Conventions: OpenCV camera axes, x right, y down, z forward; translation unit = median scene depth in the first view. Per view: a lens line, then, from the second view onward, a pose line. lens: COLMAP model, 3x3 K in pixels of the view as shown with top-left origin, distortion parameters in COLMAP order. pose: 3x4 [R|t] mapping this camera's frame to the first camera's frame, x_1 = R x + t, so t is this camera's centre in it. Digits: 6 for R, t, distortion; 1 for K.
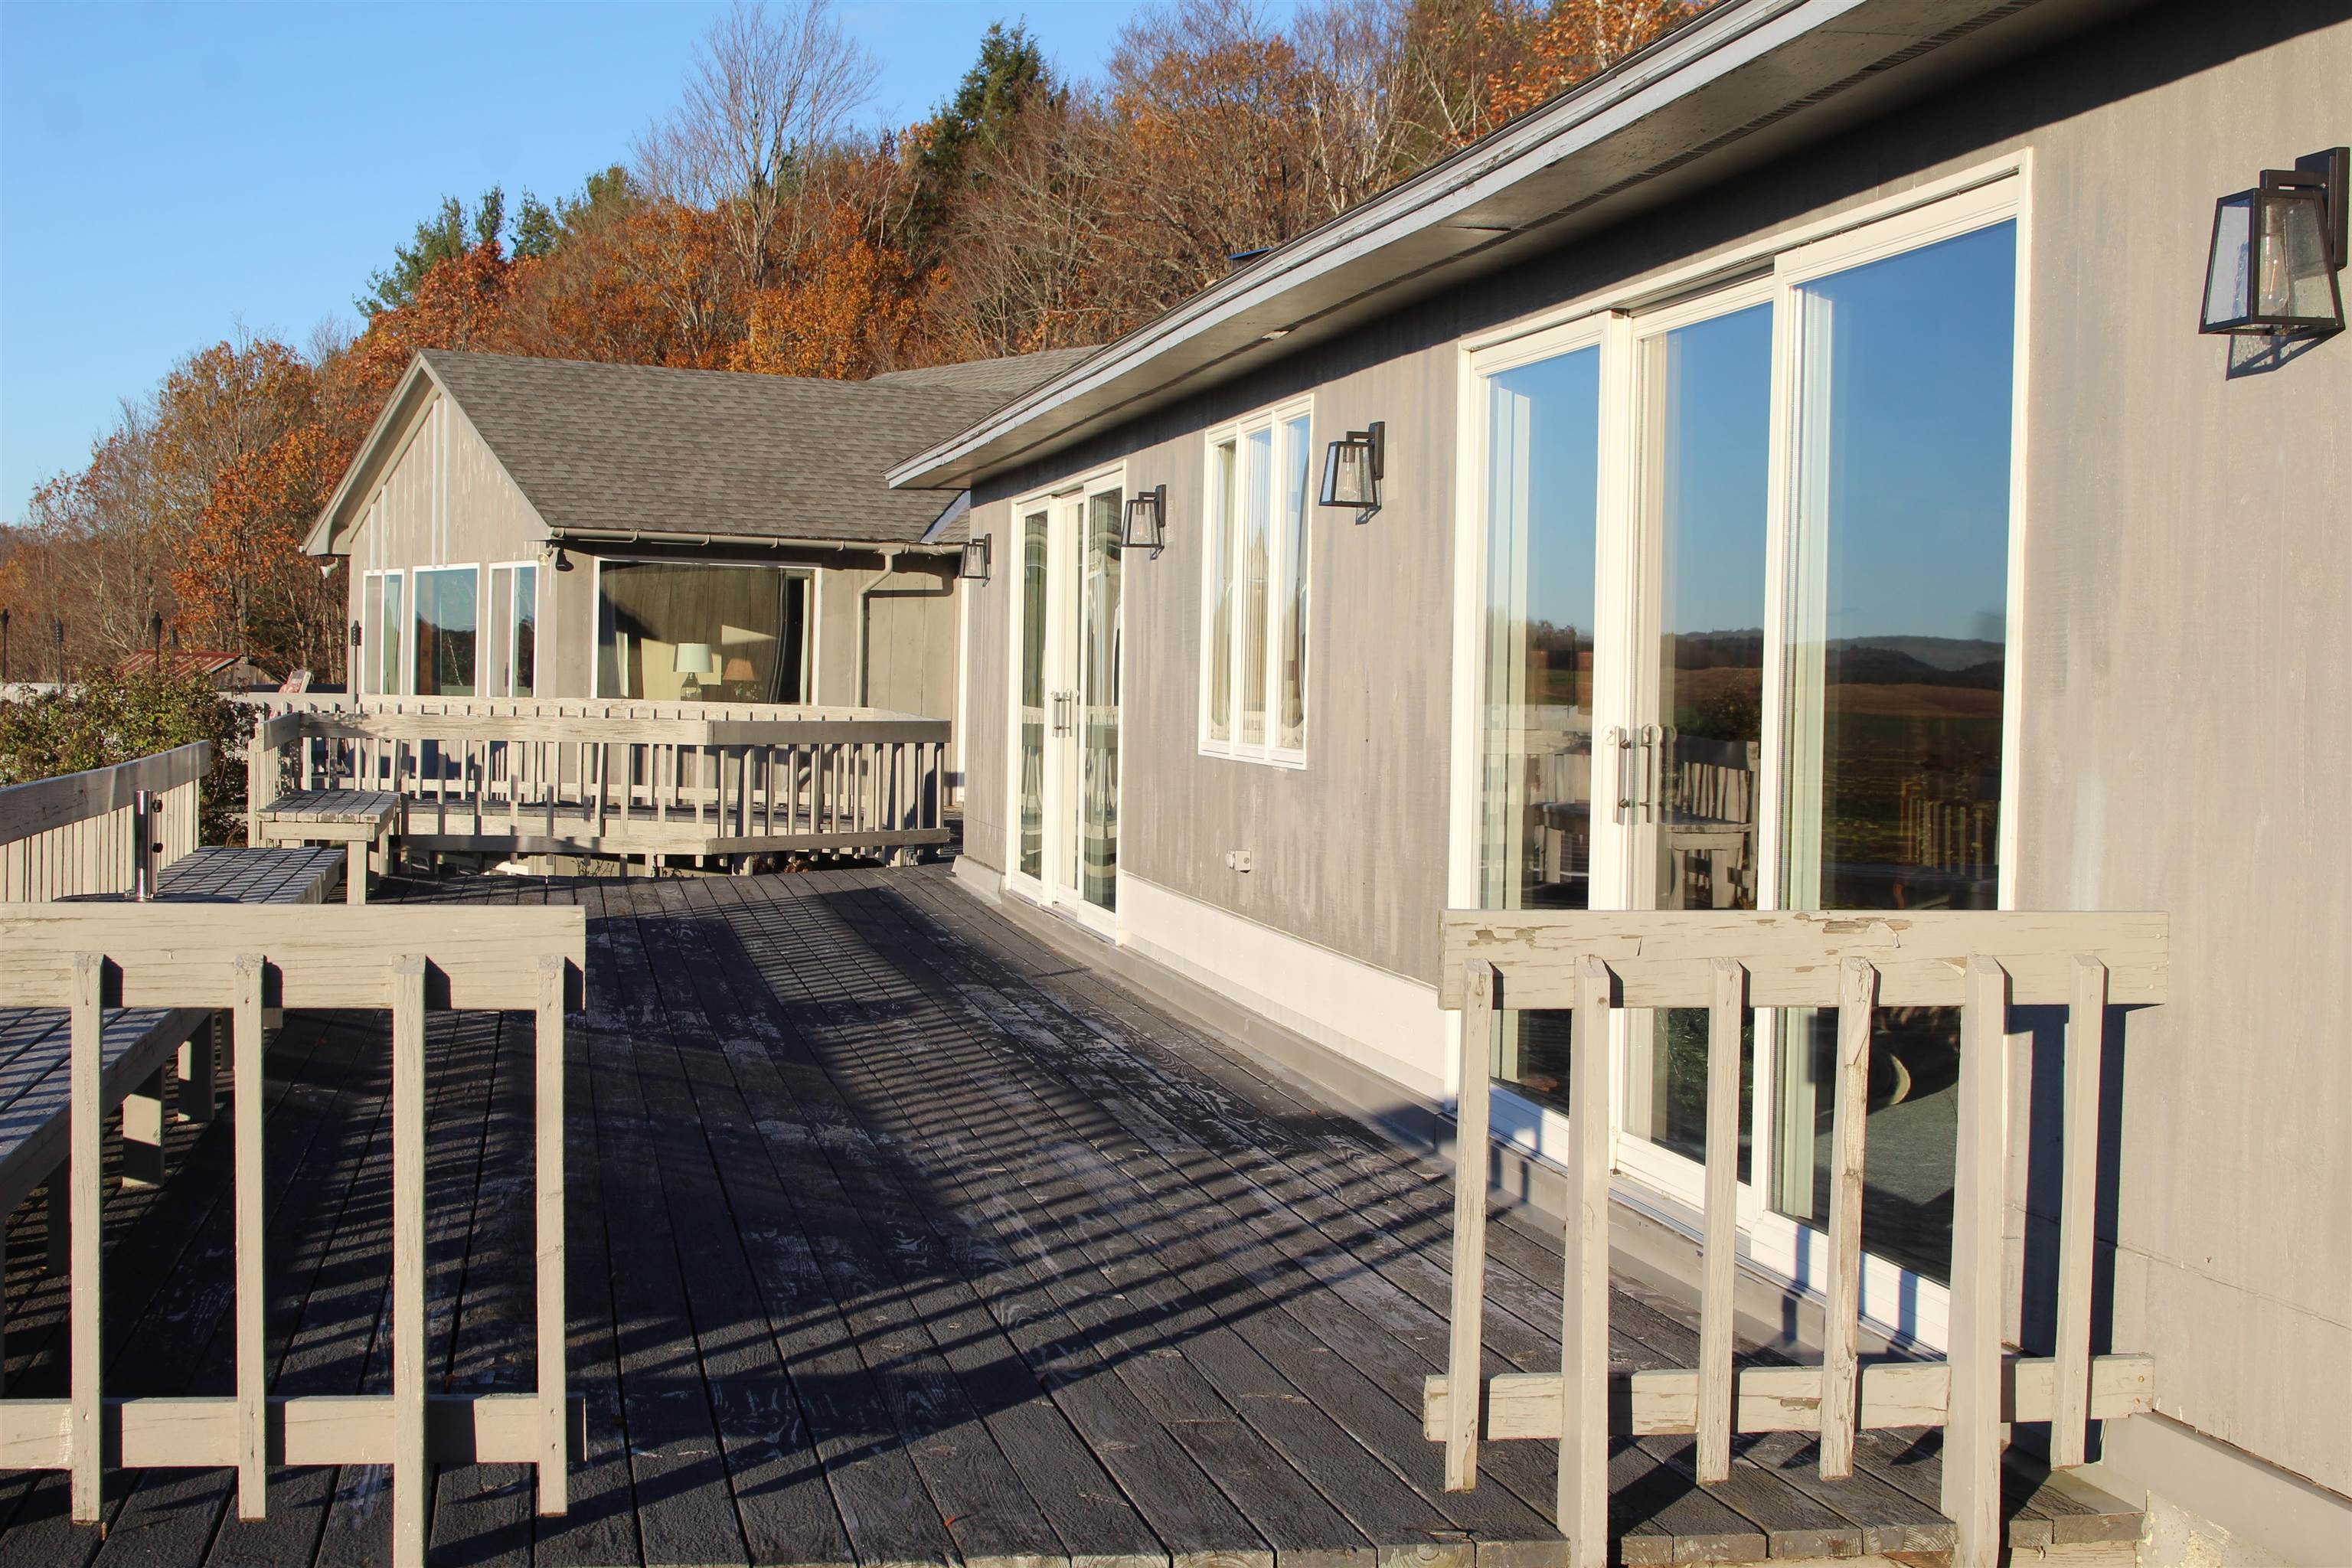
lens RADIAL K [[3803.2, 0, 1176.0], [0, 3803.2, 784.0], [0, 0, 1]] dist [-0.049609, -0.069042]
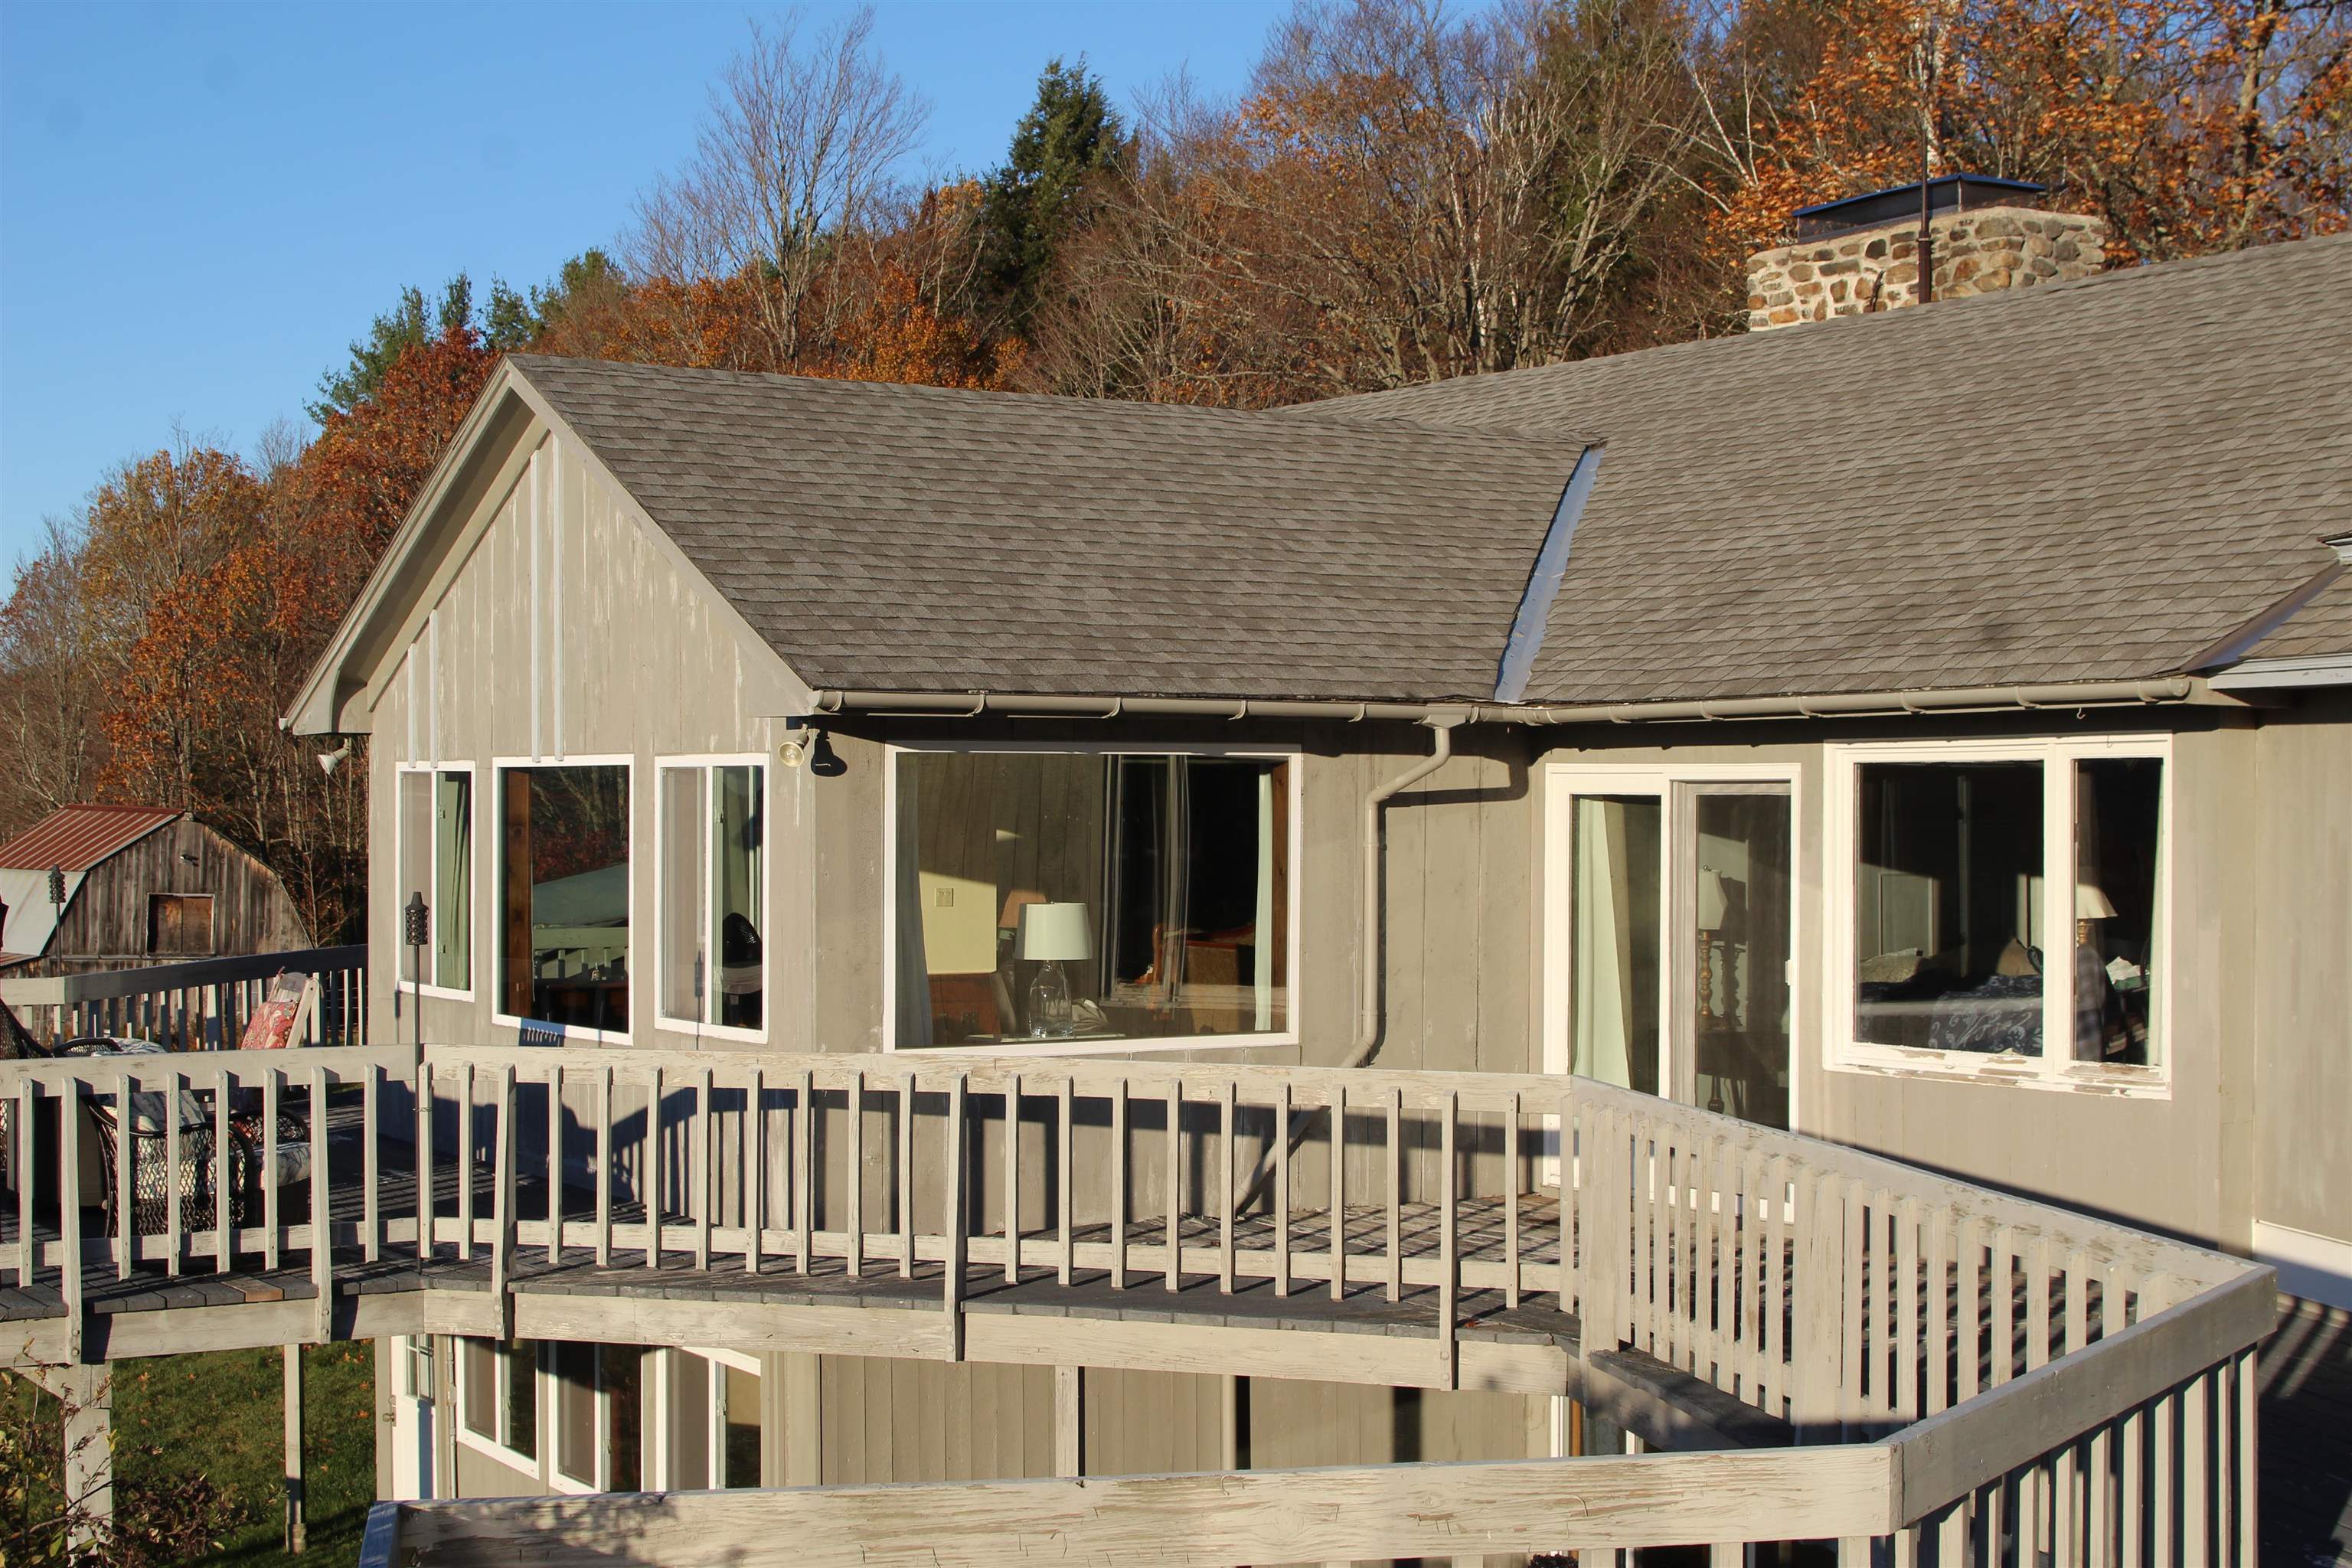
lens RADIAL K [[3412.9, 0, 1176.0], [0, 3412.9, 784.0], [0, 0, 1]] dist [-0.094895, -0.006543]
pose [[0.998869, -0.021201, 0.042555, -0.065903], [0.022155, 0.999511, -0.022076, -0.021579], [-0.042066, 0.022994, 0.998850, 0.269911]]
